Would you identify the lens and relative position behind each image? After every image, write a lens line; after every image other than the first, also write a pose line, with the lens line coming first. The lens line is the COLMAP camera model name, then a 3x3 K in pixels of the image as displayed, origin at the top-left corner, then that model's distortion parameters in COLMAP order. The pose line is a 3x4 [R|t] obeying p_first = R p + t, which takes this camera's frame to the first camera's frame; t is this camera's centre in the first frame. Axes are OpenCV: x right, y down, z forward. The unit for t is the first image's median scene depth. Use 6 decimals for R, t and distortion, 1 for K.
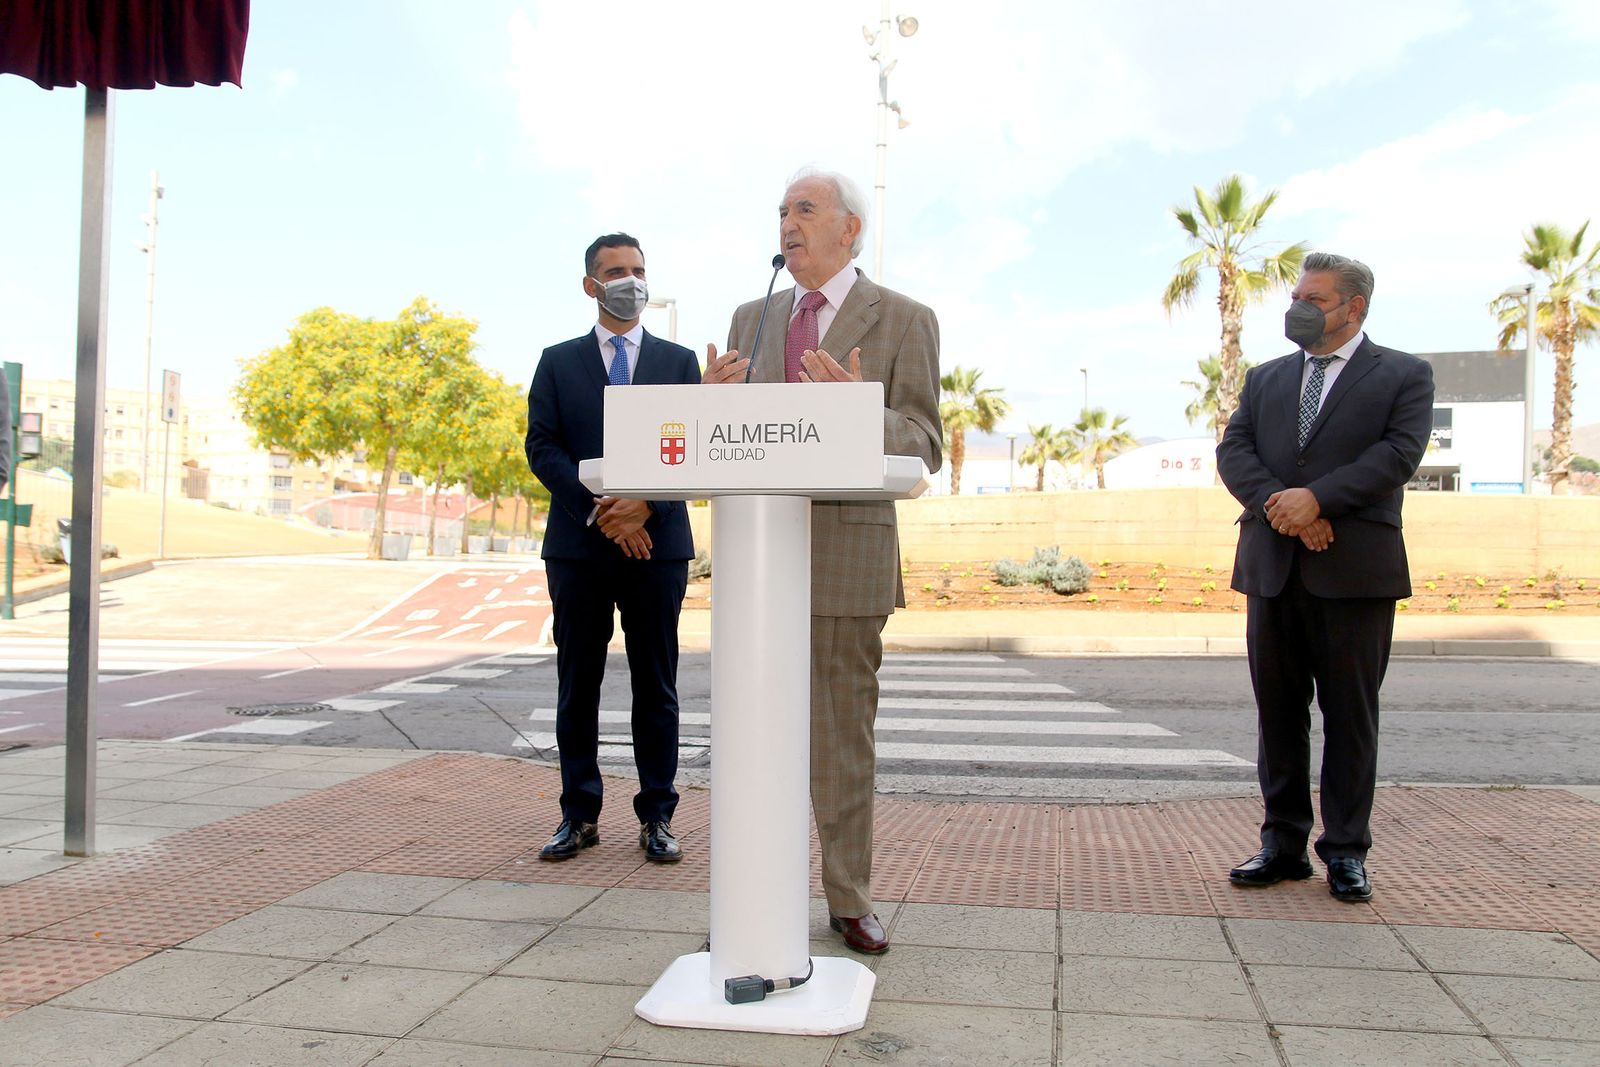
lens RADIAL K [[1348.2, 0, 790.8], [0, 1348.2, 556.6], [0, 0, 1]] dist [-0.117103, 0.134524]
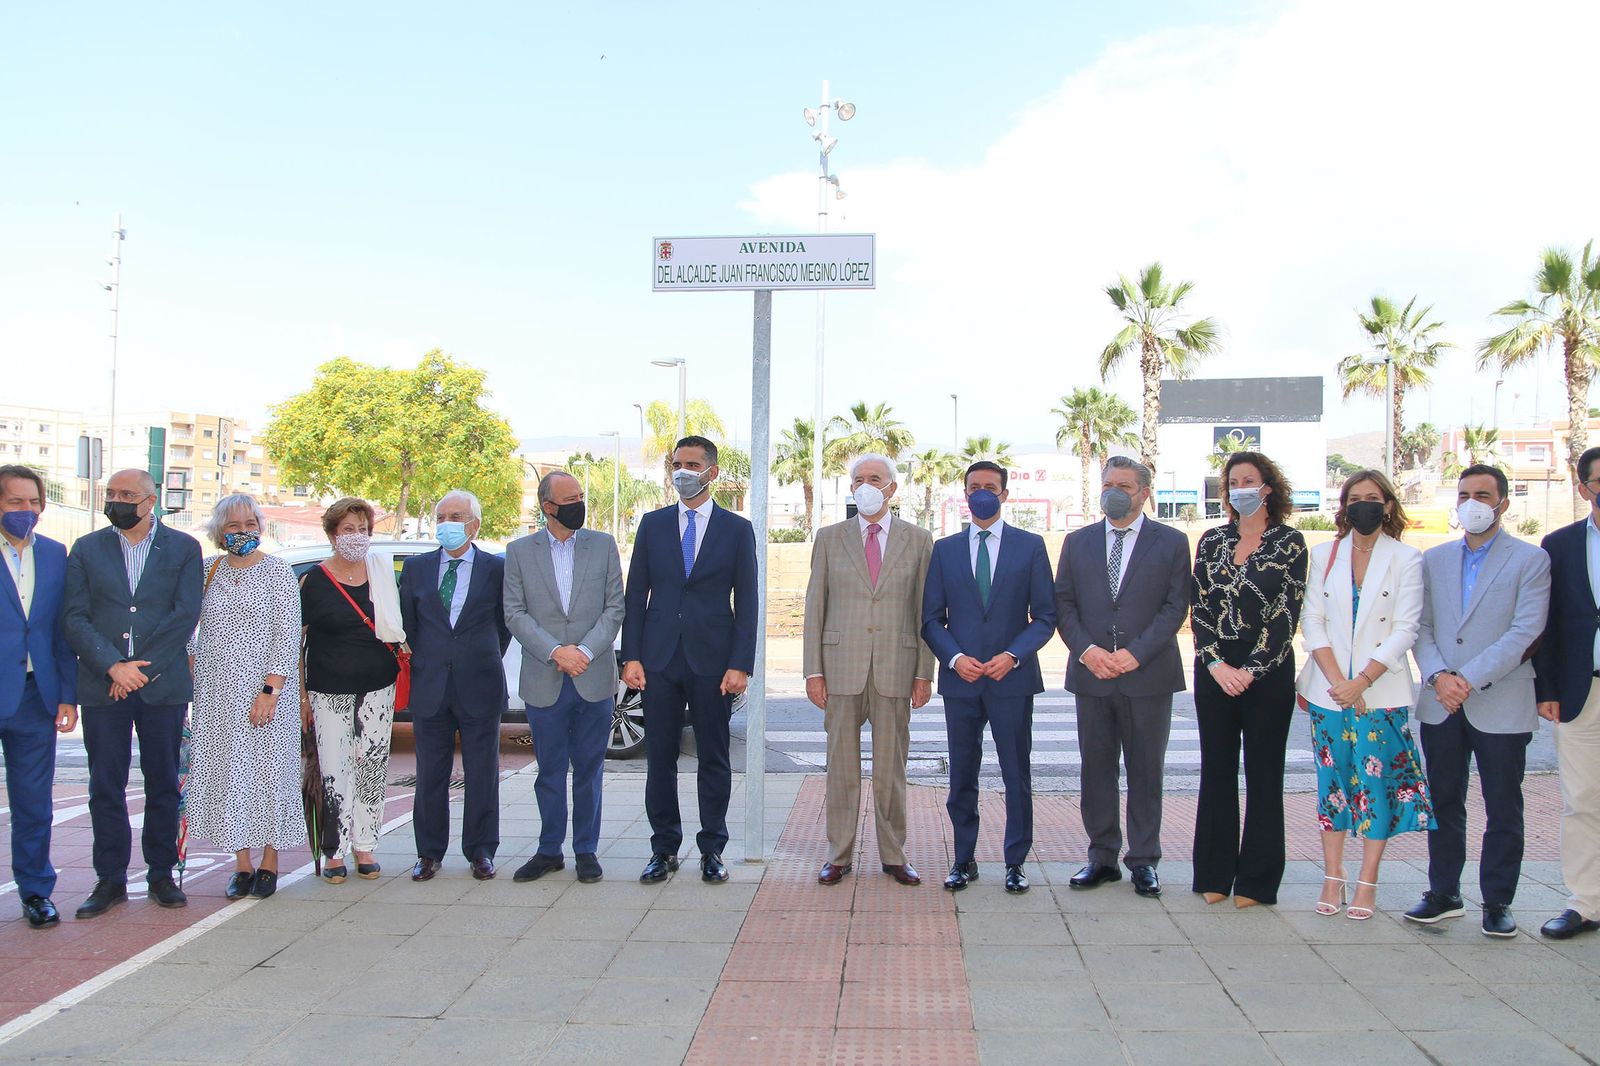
lens RADIAL K [[1246.3, 0, 793.5], [0, 1246.3, 552.3], [0, 0, 1]] dist [-0.119871, 0.099164]
pose [[0.993517, -0.010954, 0.113156, -0.119387], [0.011377, 0.999930, -0.003093, -0.021726], [-0.113115, 0.004360, 0.993572, -0.073948]]
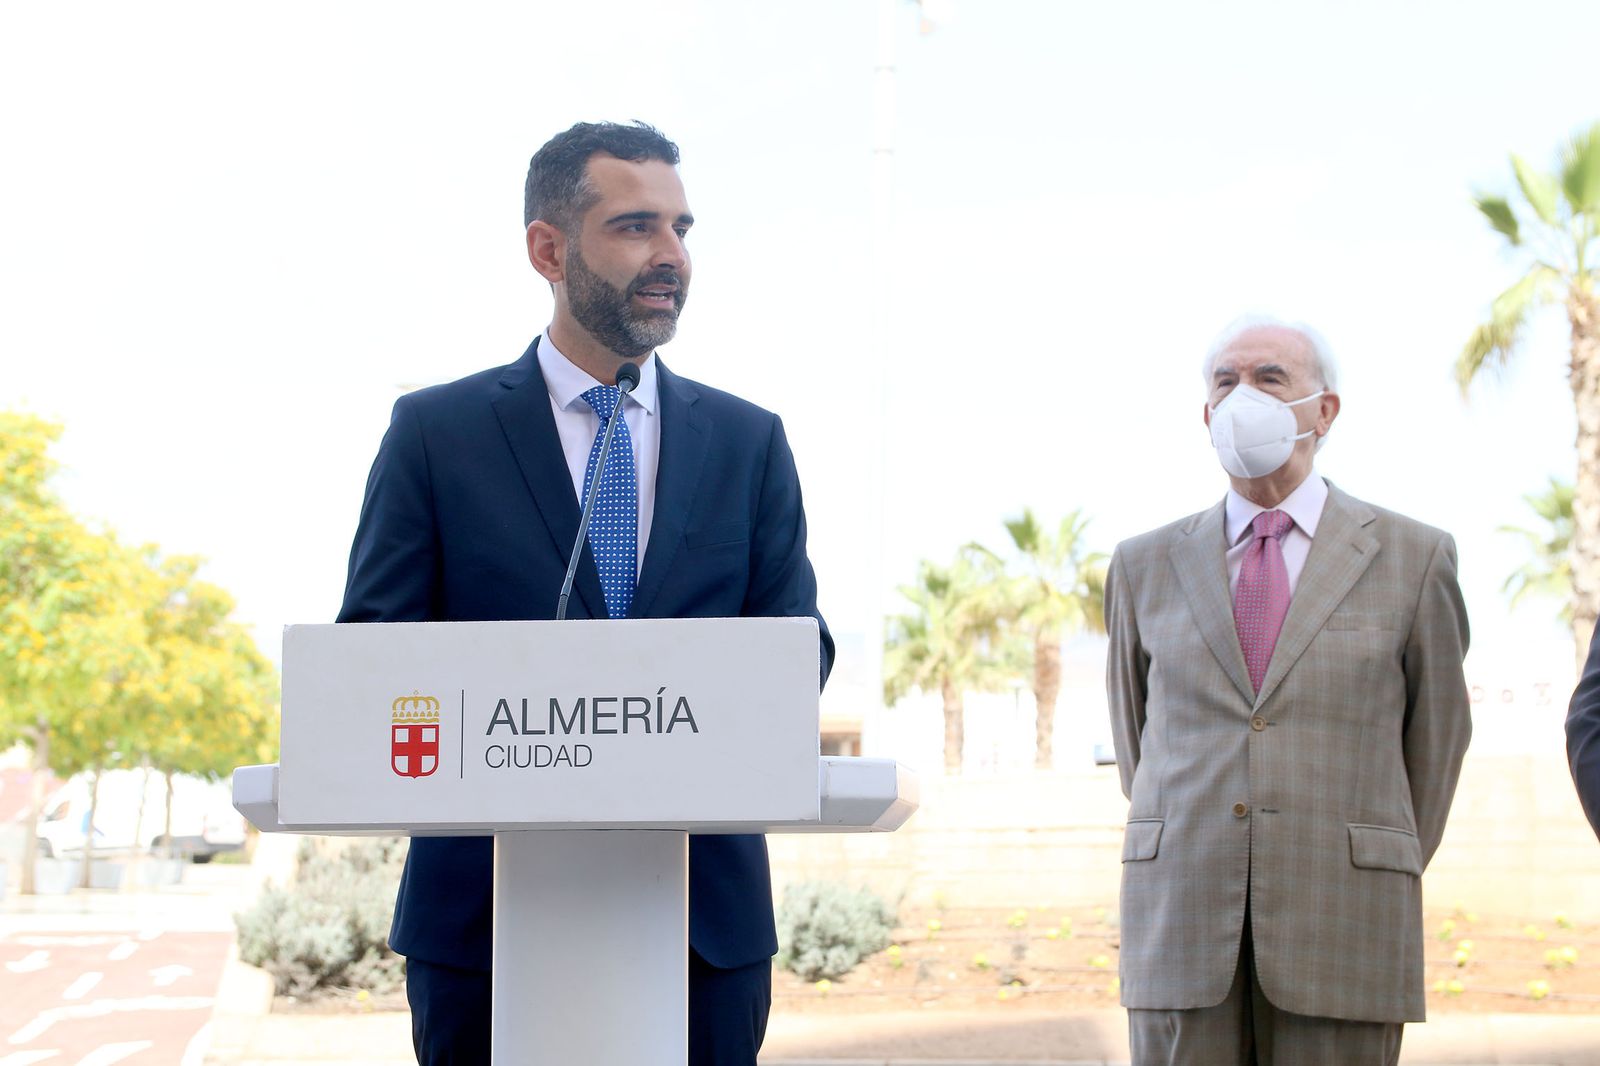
lens RADIAL K [[2737.6, 0, 798.0], [0, 2737.6, 557.6], [0, 0, 1]] dist [0.116696, 0.164658]
pose [[0.999517, -0.004669, 0.030732, 0.003151], [0.008311, 0.992803, -0.119470, -0.002774], [-0.029953, 0.119668, 0.992362, -0.007280]]
